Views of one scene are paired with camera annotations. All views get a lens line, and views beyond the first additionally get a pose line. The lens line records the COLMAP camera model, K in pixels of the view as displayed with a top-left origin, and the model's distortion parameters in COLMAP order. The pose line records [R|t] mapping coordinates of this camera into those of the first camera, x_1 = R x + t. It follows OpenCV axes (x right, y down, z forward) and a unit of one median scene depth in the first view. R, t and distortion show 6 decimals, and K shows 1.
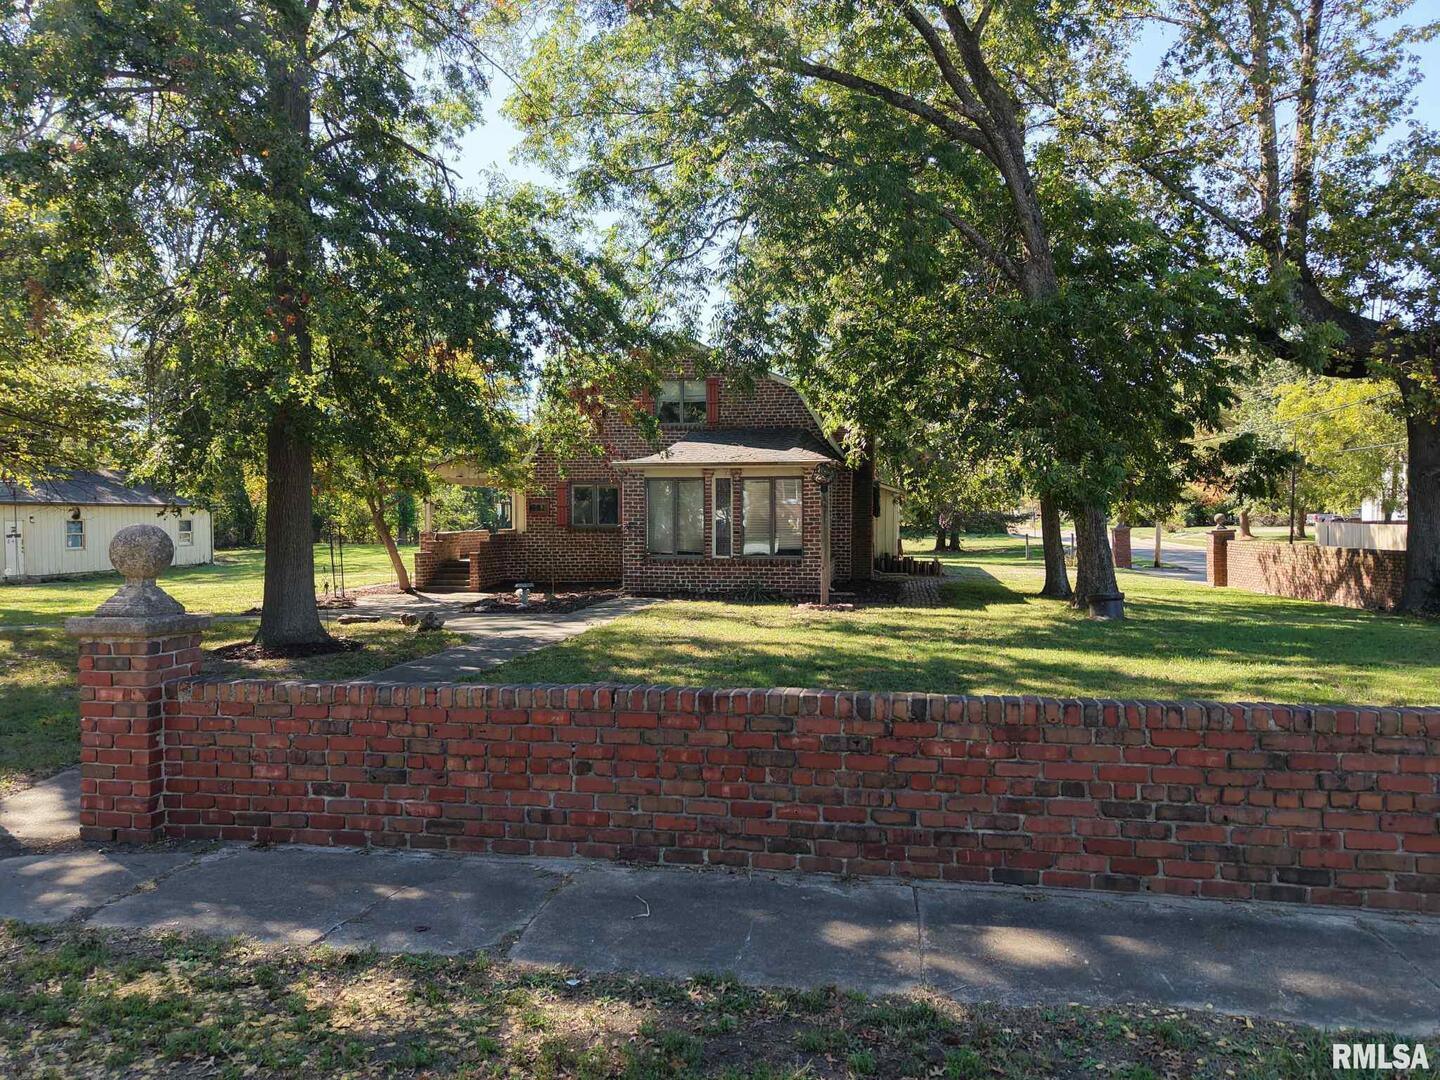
lens RADIAL K [[961.4, 0, 719.8], [0, 961.4, 536.9], [0, 0, 1]] dist [0.021811, -0.024947]
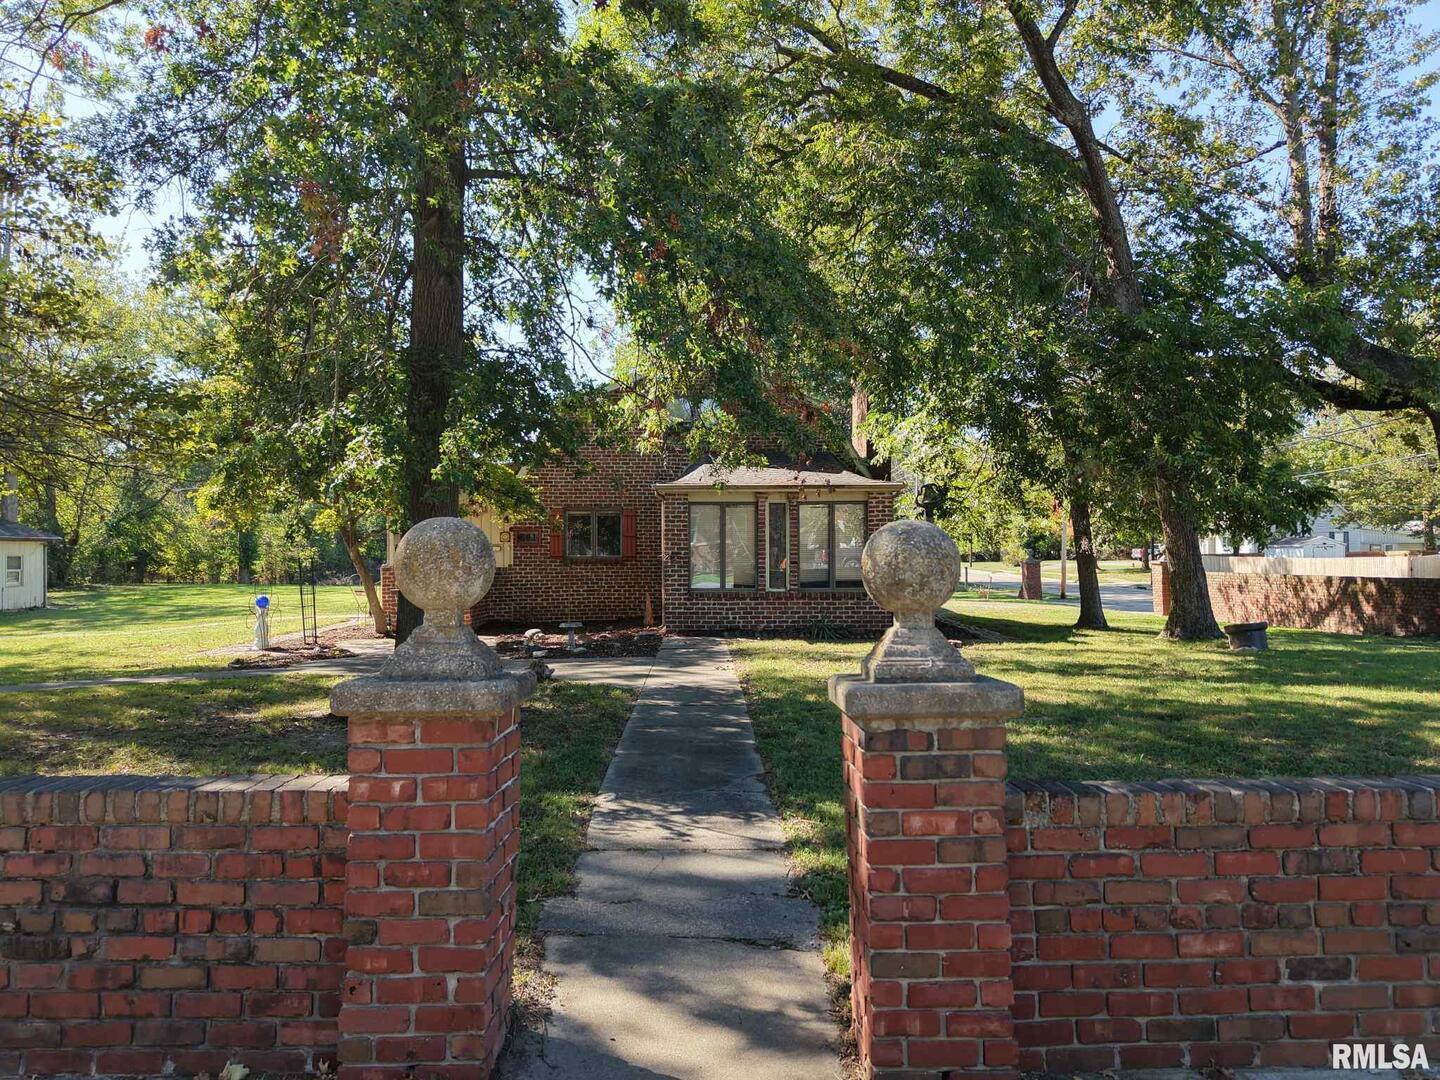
lens RADIAL K [[961.4, 0, 719.4], [0, 961.4, 545.3], [0, 0, 1]] dist [0.021811, -0.024947]
pose [[0.982205, -0.000818, 0.187808, -0.217027], [0.006492, 0.999541, -0.029597, 0.005009], [-0.187698, 0.030290, 0.981760, 0.121095]]
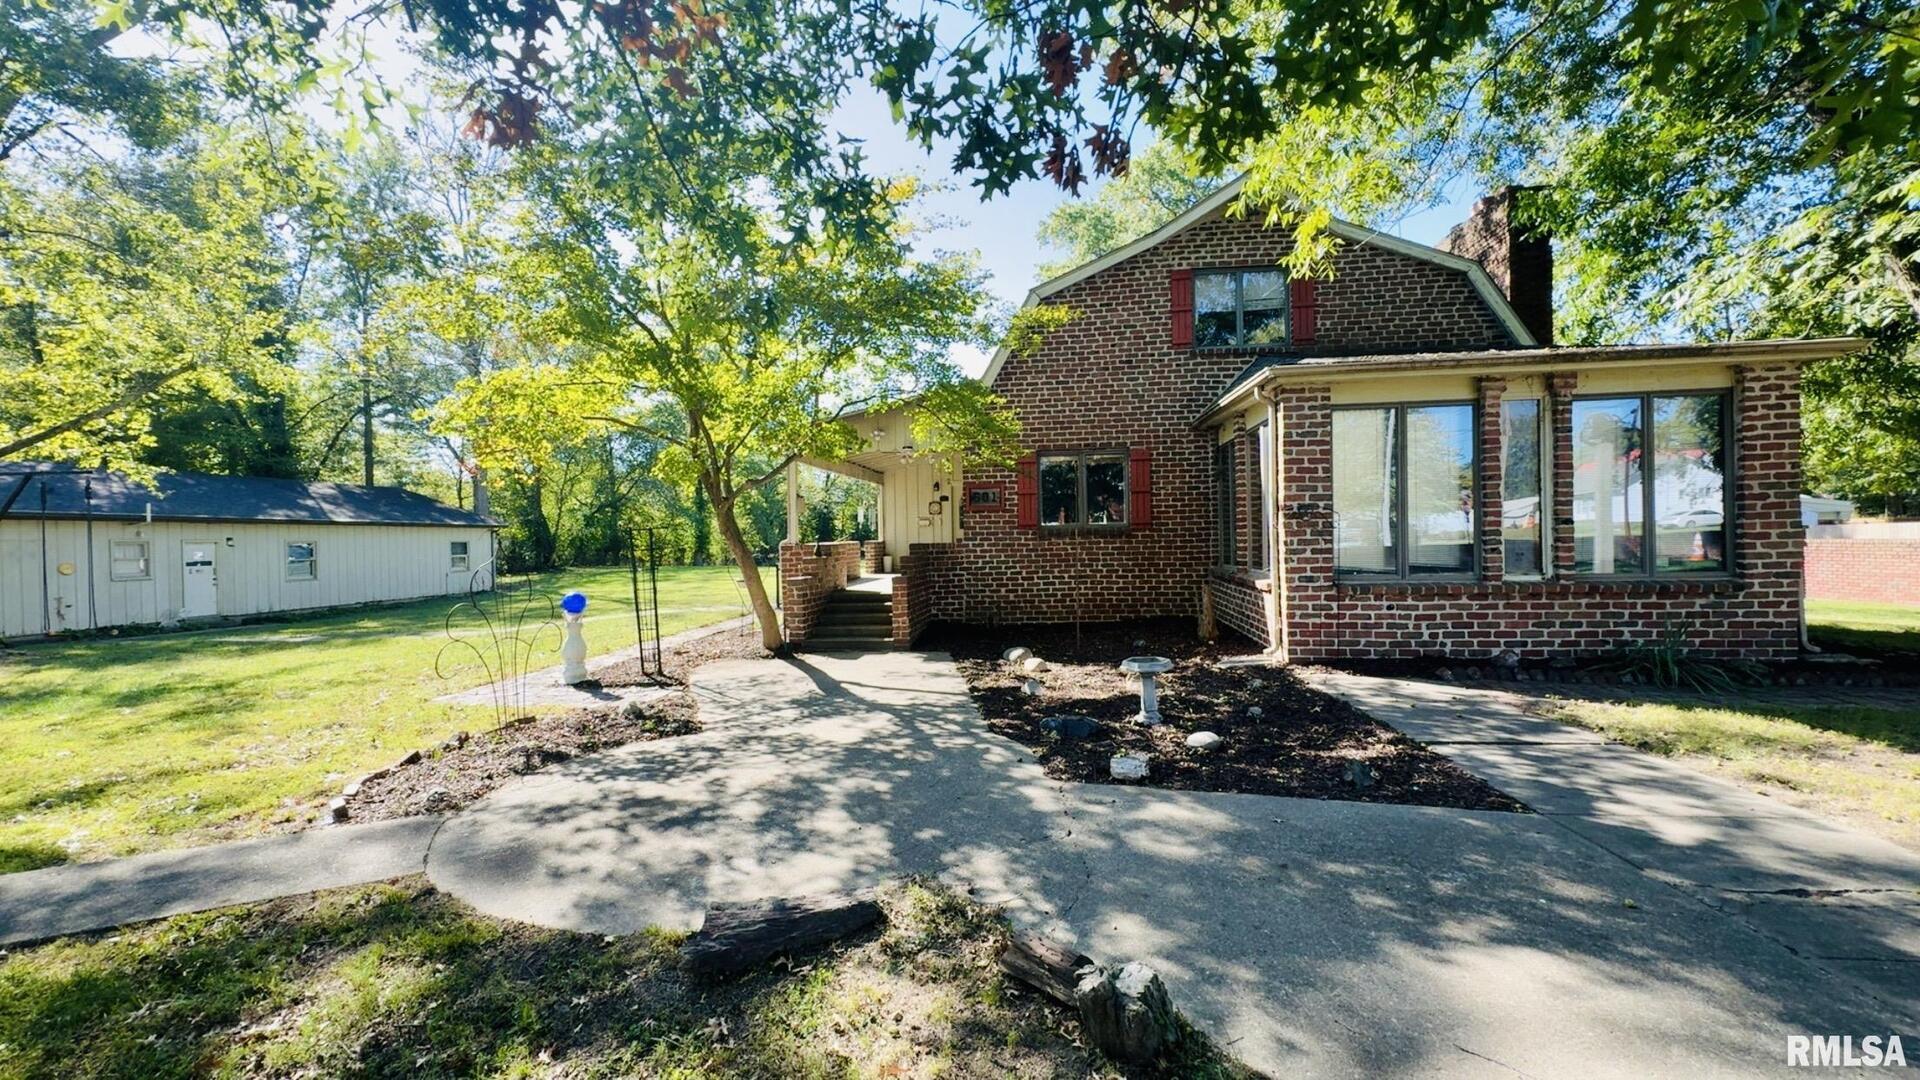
lens RADIAL K [[727.4, 0, 956.1], [0, 727.4, 539.2], [0, 0, 1]] dist [0.000034, 0.000323]
pose [[0.999146, -0.016611, 0.037827, -0.266604], [0.017473, 0.999592, -0.022582, 0.005968], [-0.037436, 0.023223, 0.999029, 0.665263]]
